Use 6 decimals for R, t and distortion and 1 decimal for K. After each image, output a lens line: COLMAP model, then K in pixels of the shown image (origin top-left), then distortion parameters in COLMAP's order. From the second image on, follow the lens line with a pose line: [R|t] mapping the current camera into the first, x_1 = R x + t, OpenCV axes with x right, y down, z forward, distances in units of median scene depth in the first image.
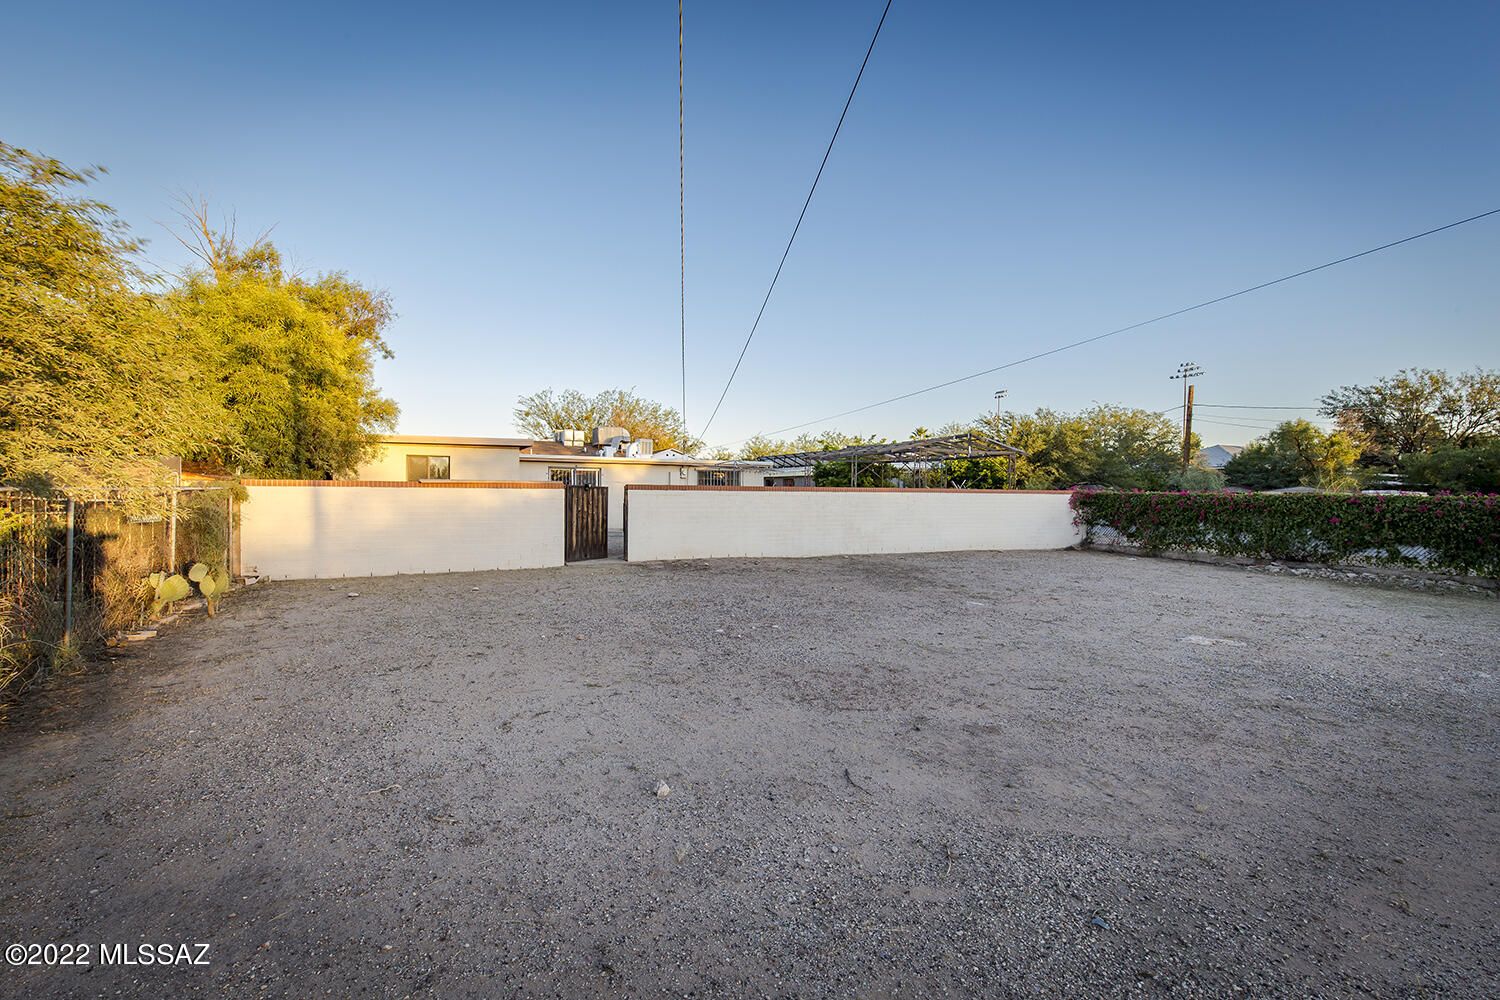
lens RADIAL K [[681.4, 0, 750.0], [0, 681.4, 500.0], [0, 0, 1]] dist [0.000402, 0.000075]
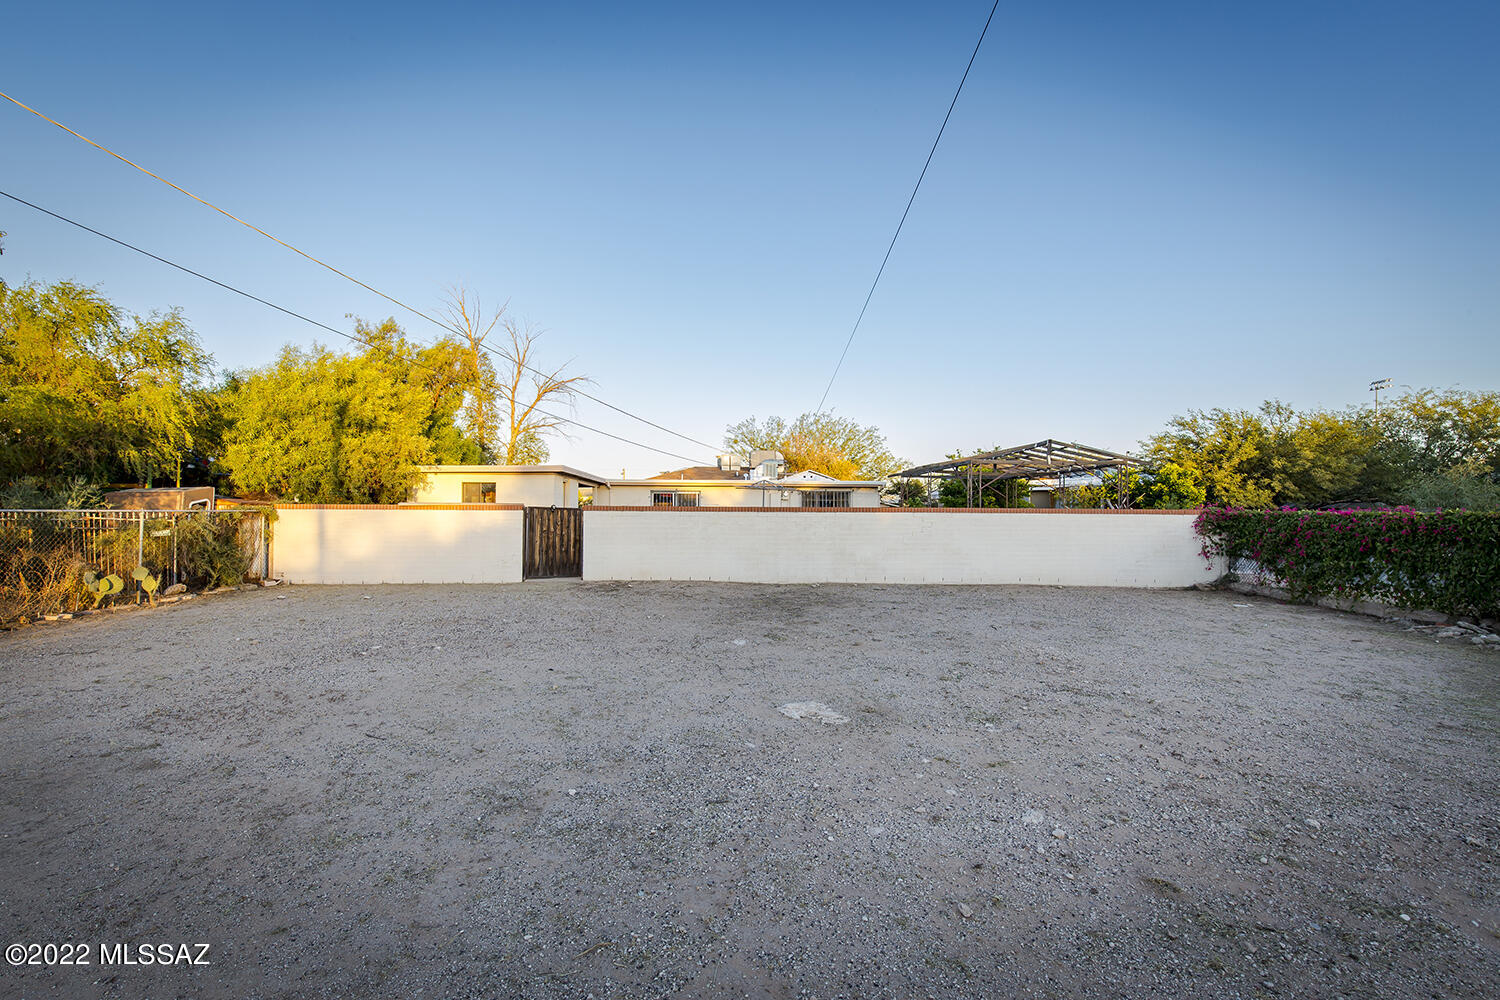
lens RADIAL K [[686.5, 0, 737.6], [0, 686.5, 471.9], [0, 0, 1]] dist [0.001969, 0.000250]
pose [[0.902914, -0.030033, -0.428771, 0.345202], [-0.002272, 0.997209, -0.074631, 0.002313], [0.429816, 0.068360, 0.900325, 0.105975]]
